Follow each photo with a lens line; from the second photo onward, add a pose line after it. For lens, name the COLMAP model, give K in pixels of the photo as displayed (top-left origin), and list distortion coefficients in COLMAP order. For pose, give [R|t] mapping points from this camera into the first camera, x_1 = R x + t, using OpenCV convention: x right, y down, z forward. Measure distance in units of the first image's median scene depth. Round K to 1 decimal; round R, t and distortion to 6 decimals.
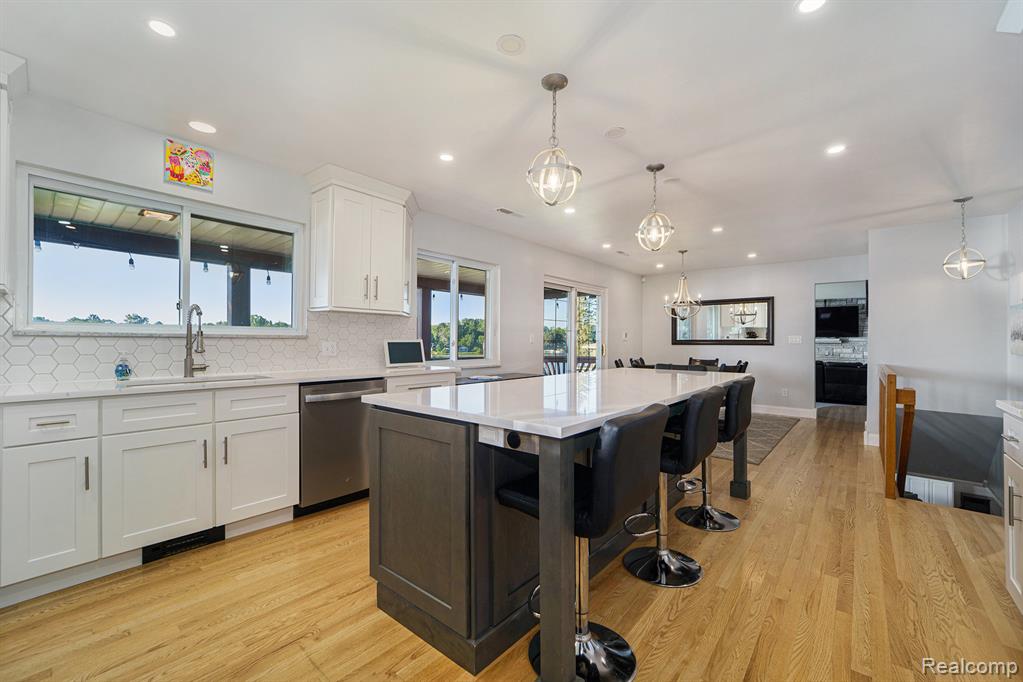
lens RADIAL K [[414.2, 0, 508.7], [0, 414.2, 342.4], [0, 0, 1]] dist [-0.012185, -0.000321]
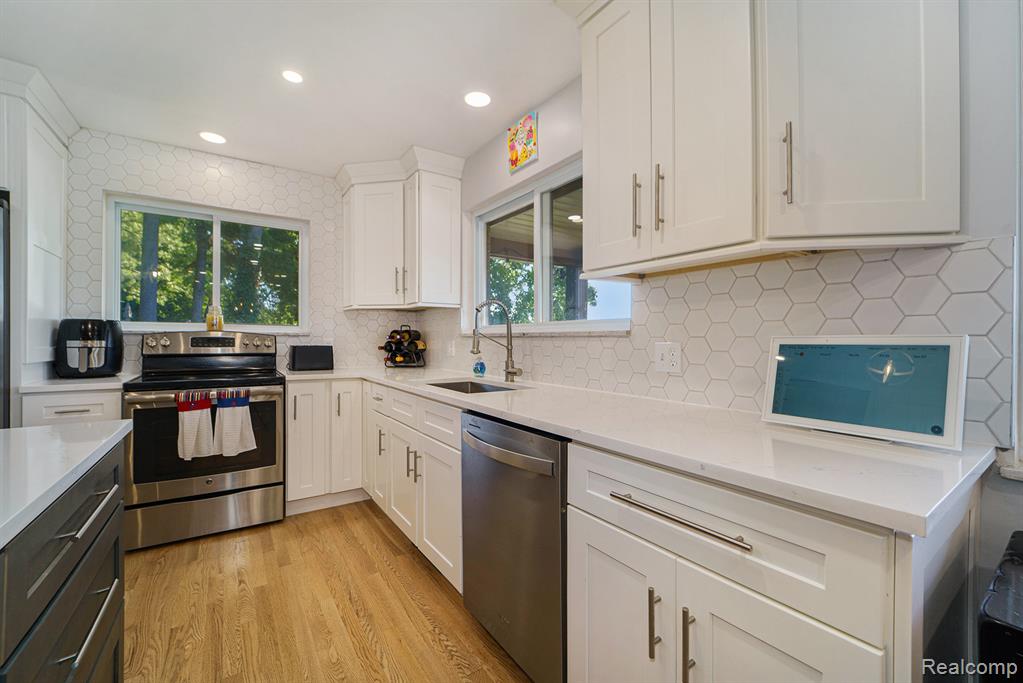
lens RADIAL K [[414.2, 0, 508.7], [0, 414.2, 342.9], [0, 0, 1]] dist [-0.012185, -0.000321]
pose [[-0.252472, 0.001304, -0.967603, 0.092764], [-0.003895, 0.999990, 0.002364, -0.001824], [0.967596, 0.004365, -0.252464, 1.208058]]
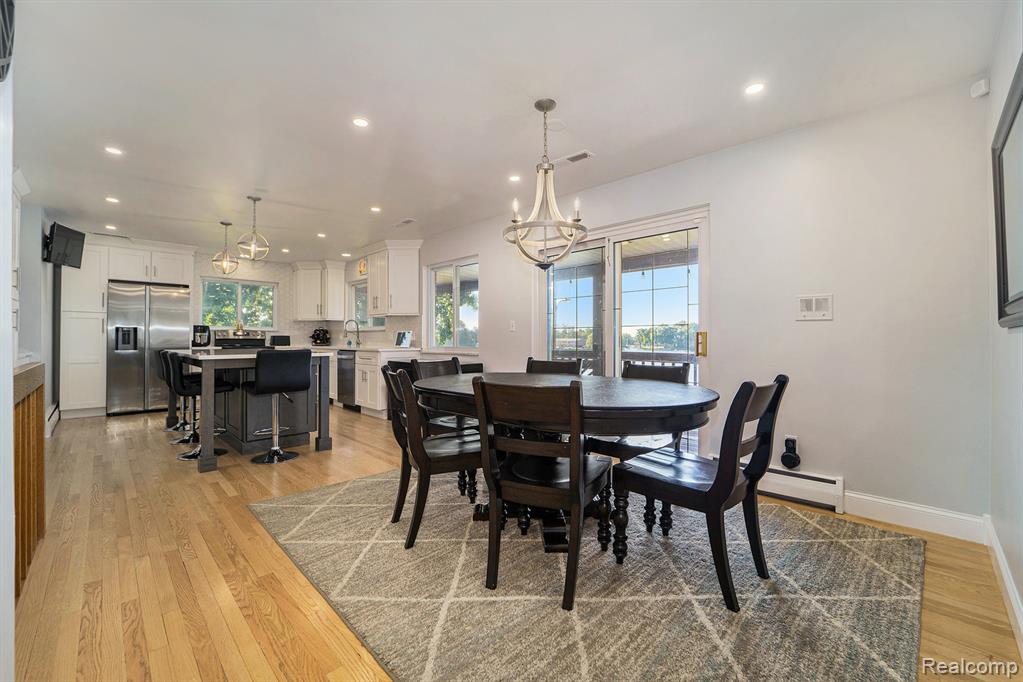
lens RADIAL K [[414.2, 0, 508.7], [0, 414.2, 342.4], [0, 0, 1]] dist [-0.012185, -0.000321]
pose [[-0.073778, 0.003063, -0.997270, 1.821080], [-0.002980, 0.999990, 0.003292, 0.043081], [0.997270, 0.003215, -0.073768, 2.151595]]
